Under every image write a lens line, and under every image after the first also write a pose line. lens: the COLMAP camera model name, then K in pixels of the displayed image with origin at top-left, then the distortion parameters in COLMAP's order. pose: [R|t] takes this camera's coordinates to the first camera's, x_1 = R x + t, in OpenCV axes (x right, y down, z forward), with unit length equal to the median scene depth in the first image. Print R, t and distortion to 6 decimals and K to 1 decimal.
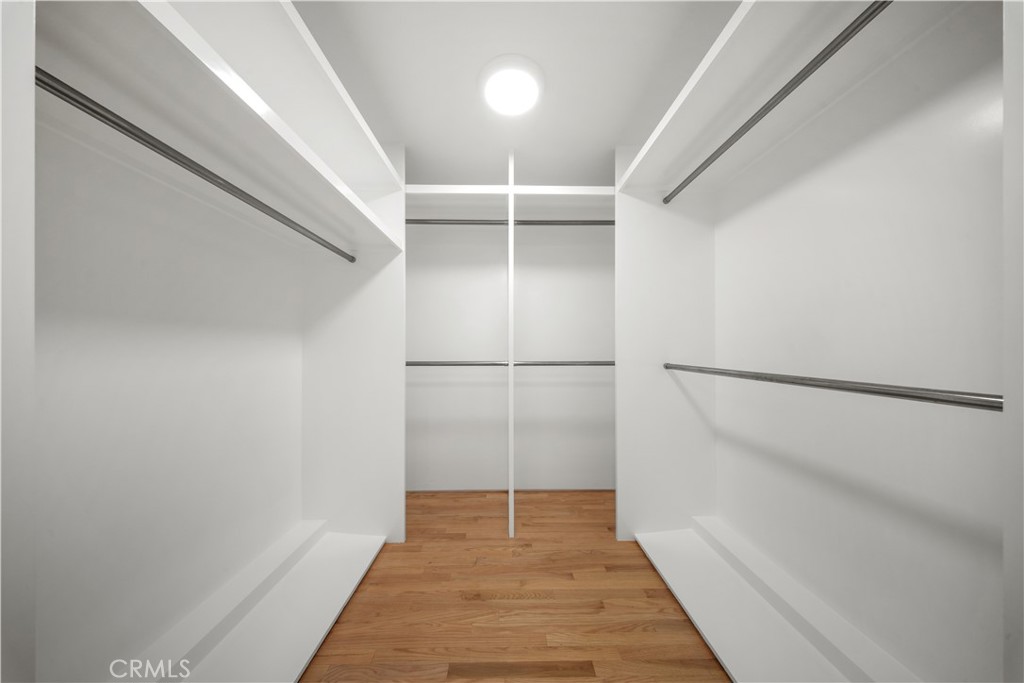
lens RADIAL K [[302.2, 0, 510.2], [0, 302.2, 348.7], [0, 0, 1]] dist [-0.009535, 0.000021]
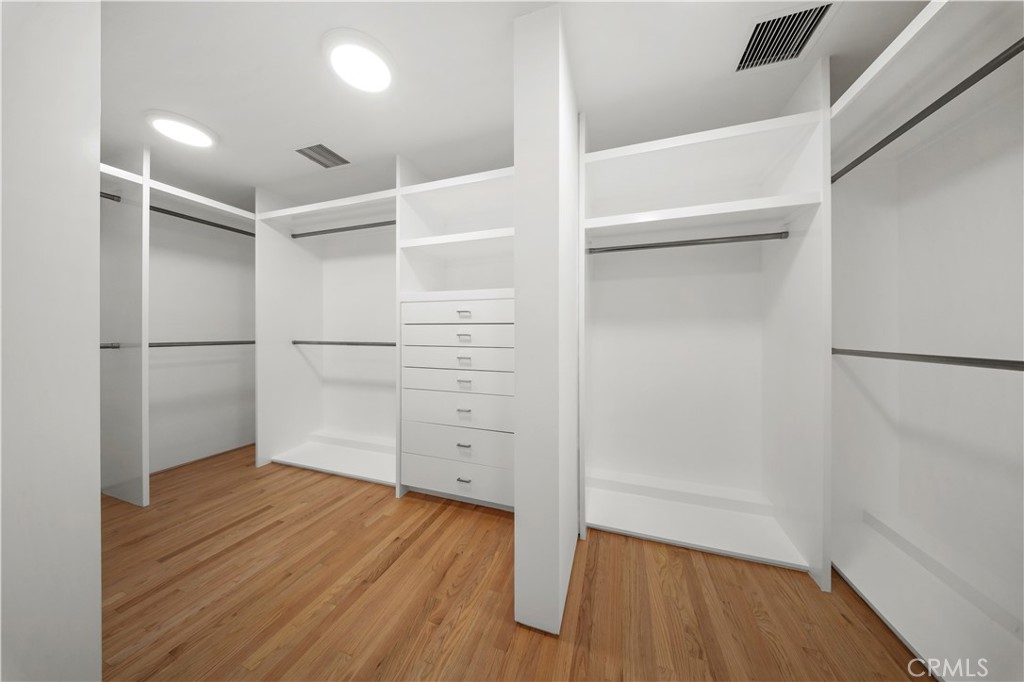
lens RADIAL K [[302.2, 0, 512.5], [0, 302.2, 335.1], [0, 0, 1]] dist [-0.009535, 0.000021]
pose [[0.342876, -0.002272, 0.939378, -0.552461], [-0.007589, 0.999958, 0.005189, 0.000653], [-0.939350, -0.008908, 0.342844, -0.598284]]
